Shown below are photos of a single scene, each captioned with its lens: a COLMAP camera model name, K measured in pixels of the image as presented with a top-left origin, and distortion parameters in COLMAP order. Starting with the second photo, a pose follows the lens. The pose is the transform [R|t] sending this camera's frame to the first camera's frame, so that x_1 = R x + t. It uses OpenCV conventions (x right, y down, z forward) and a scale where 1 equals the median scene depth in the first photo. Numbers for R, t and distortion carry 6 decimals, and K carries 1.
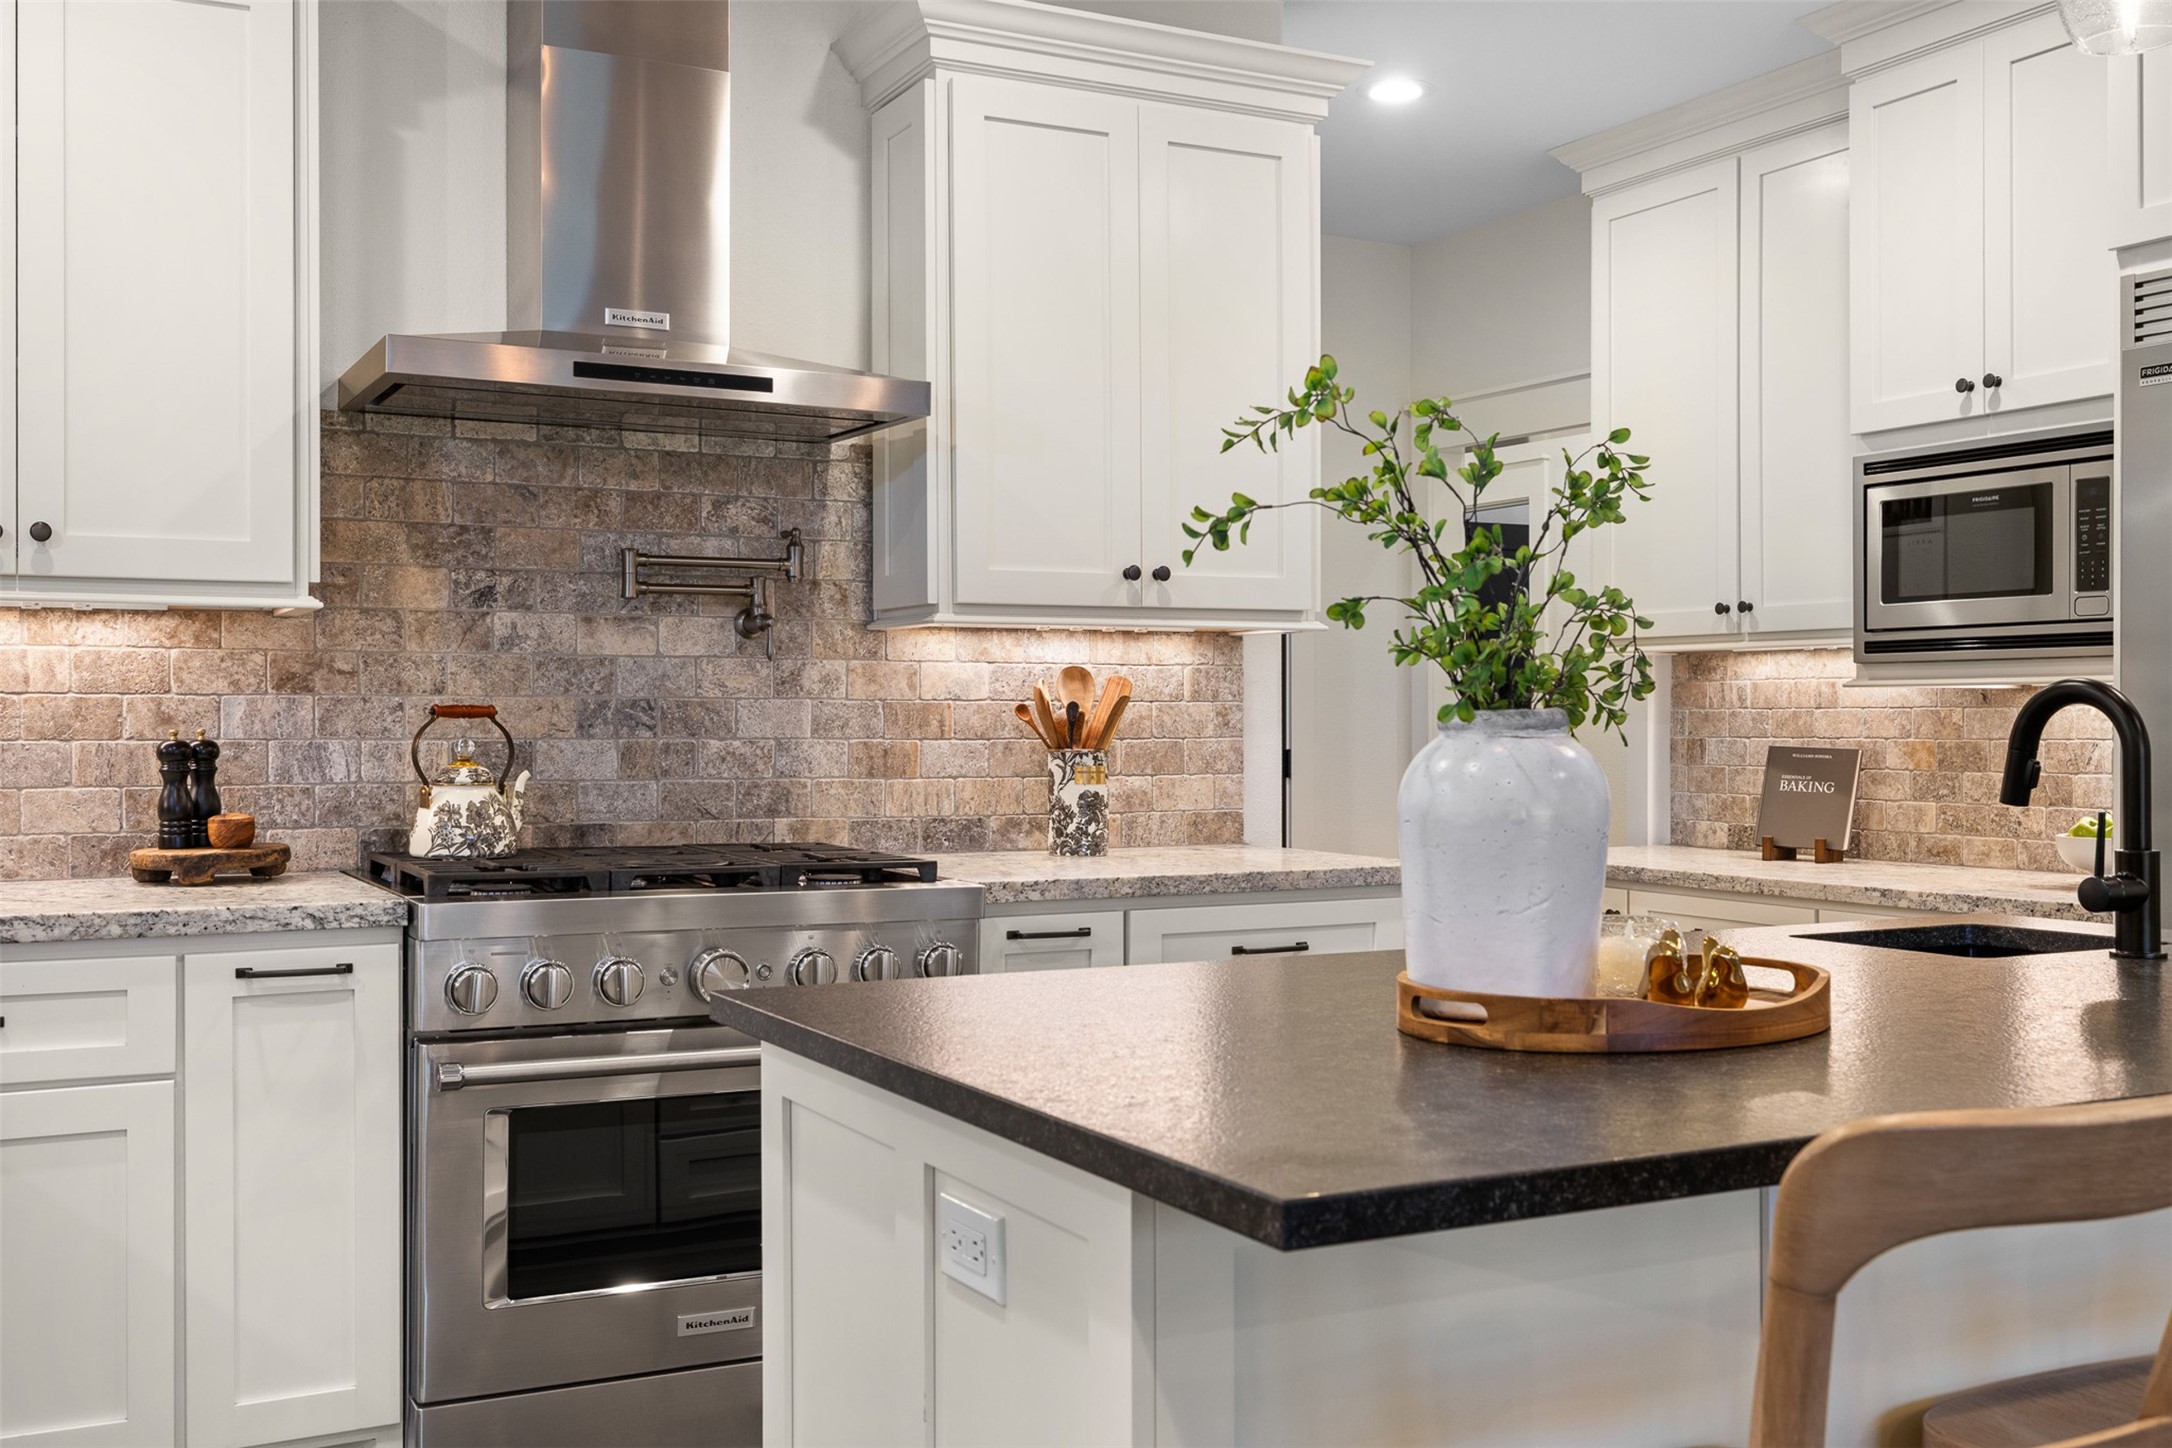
lens RADIAL K [[2097.0, 0, 1083.1], [0, 2097.0, 691.3], [0, 0, 1]] dist [0.000939, 0.007870]
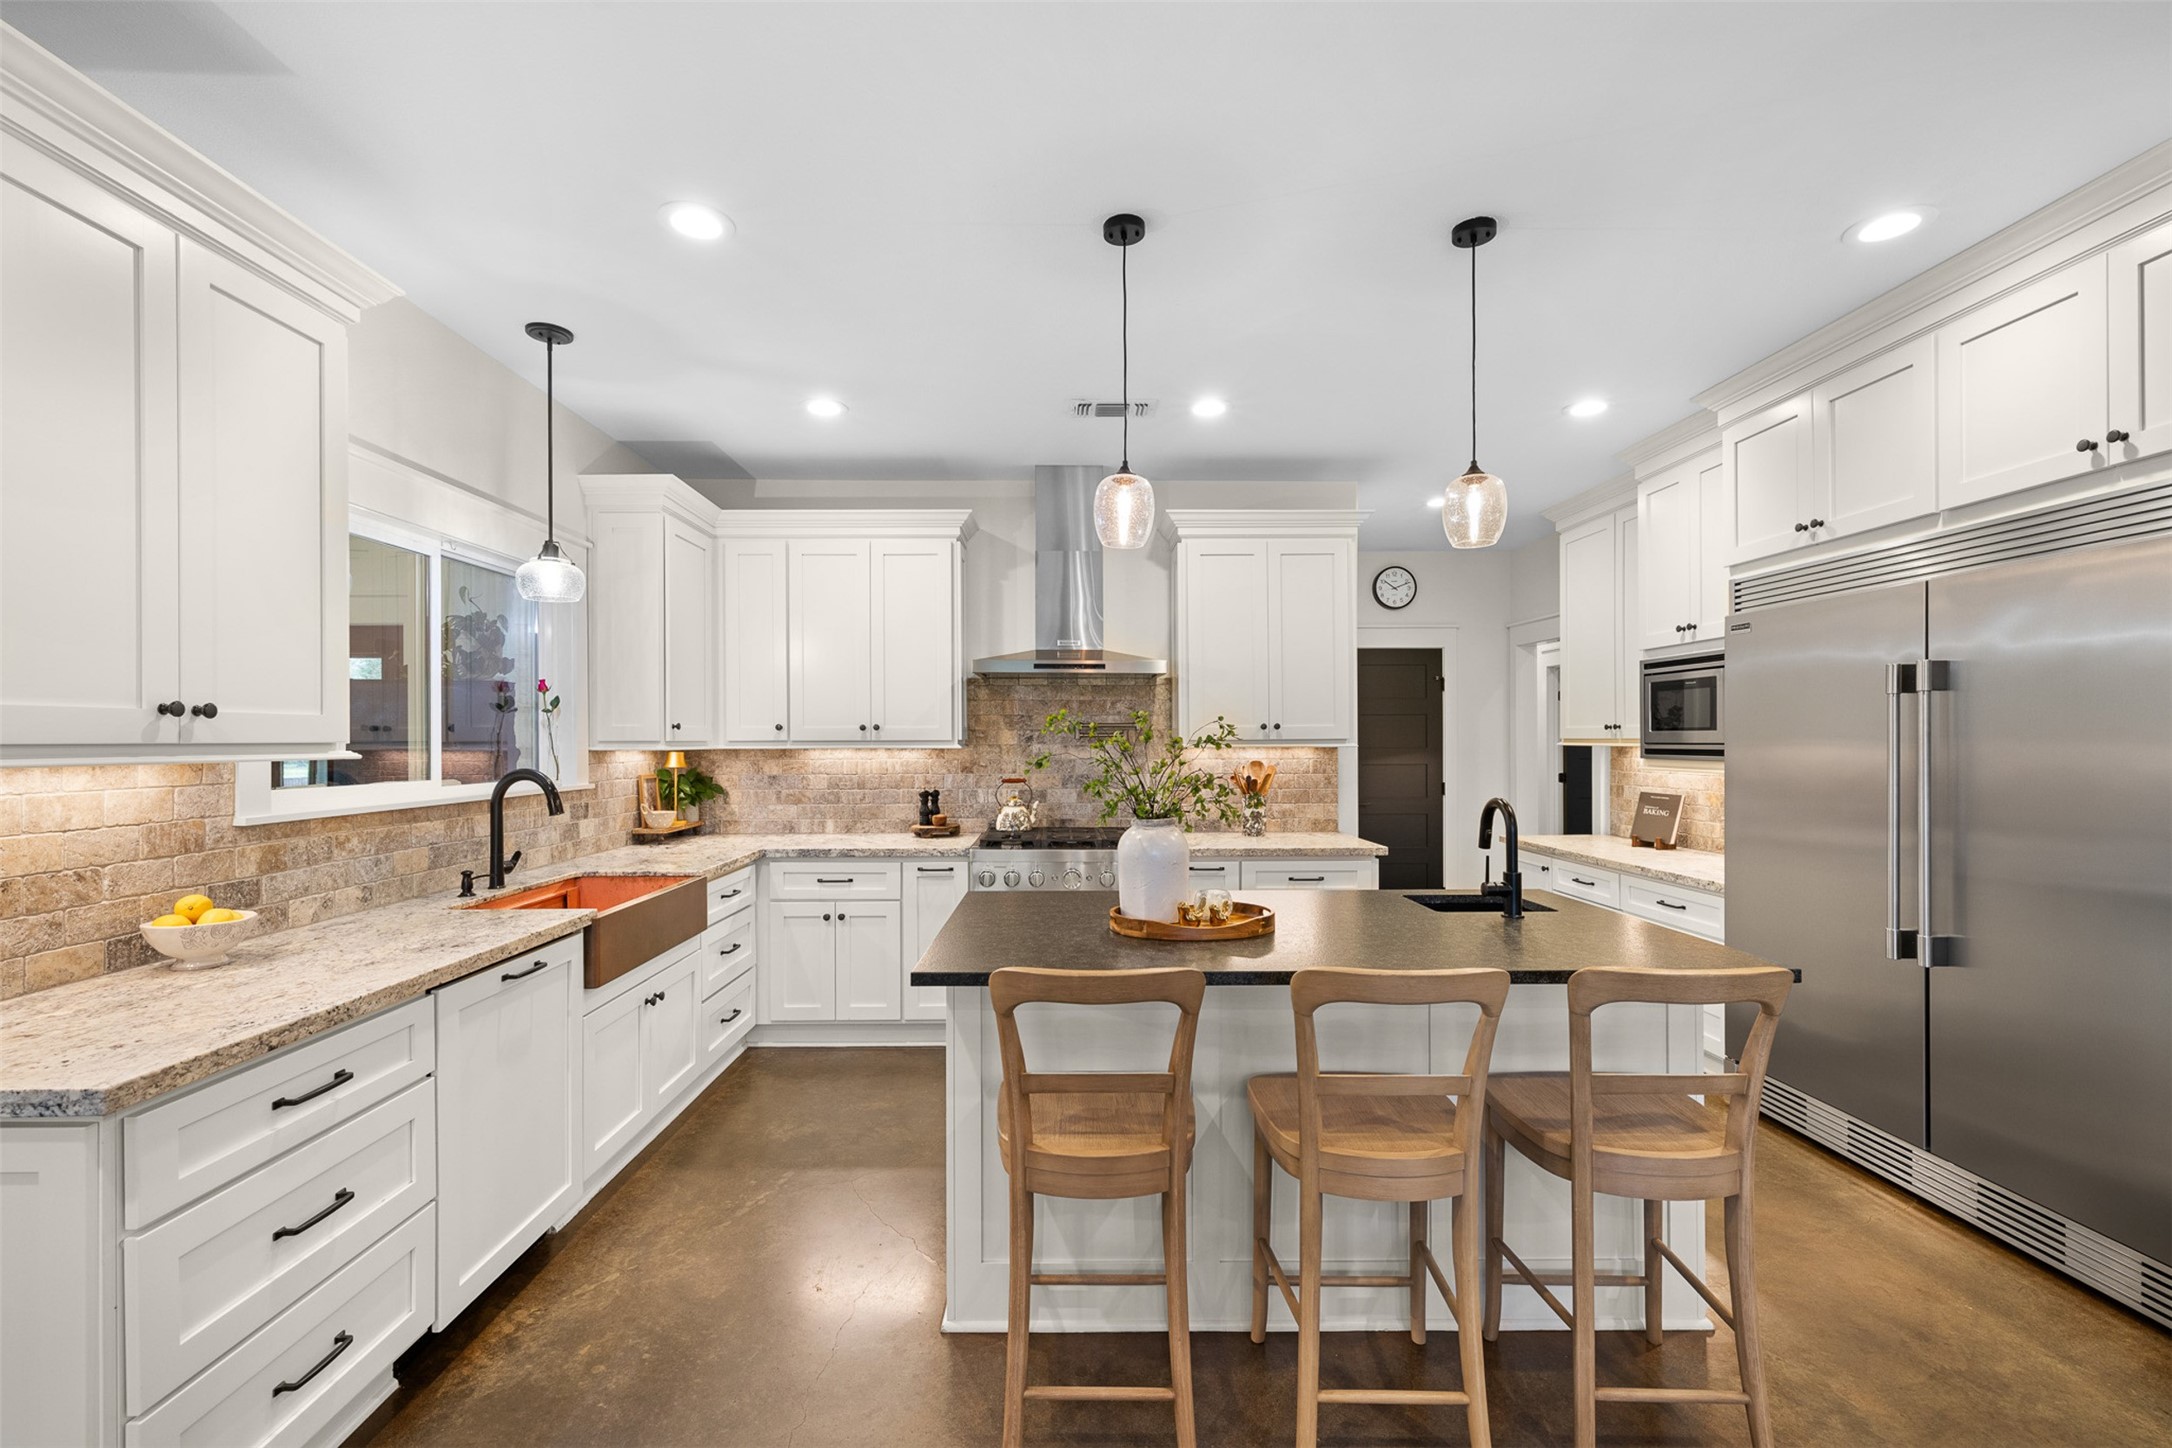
lens RADIAL K [[917.8, 0, 1074.0], [0, 917.8, 719.7], [0, 0, 1]] dist [0.001853, 0.000051]
pose [[0.894652, -0.012117, -0.446600, 0.321068], [0.007806, 0.999904, -0.011491, -0.054748], [0.446696, 0.006794, 0.894660, -0.099966]]
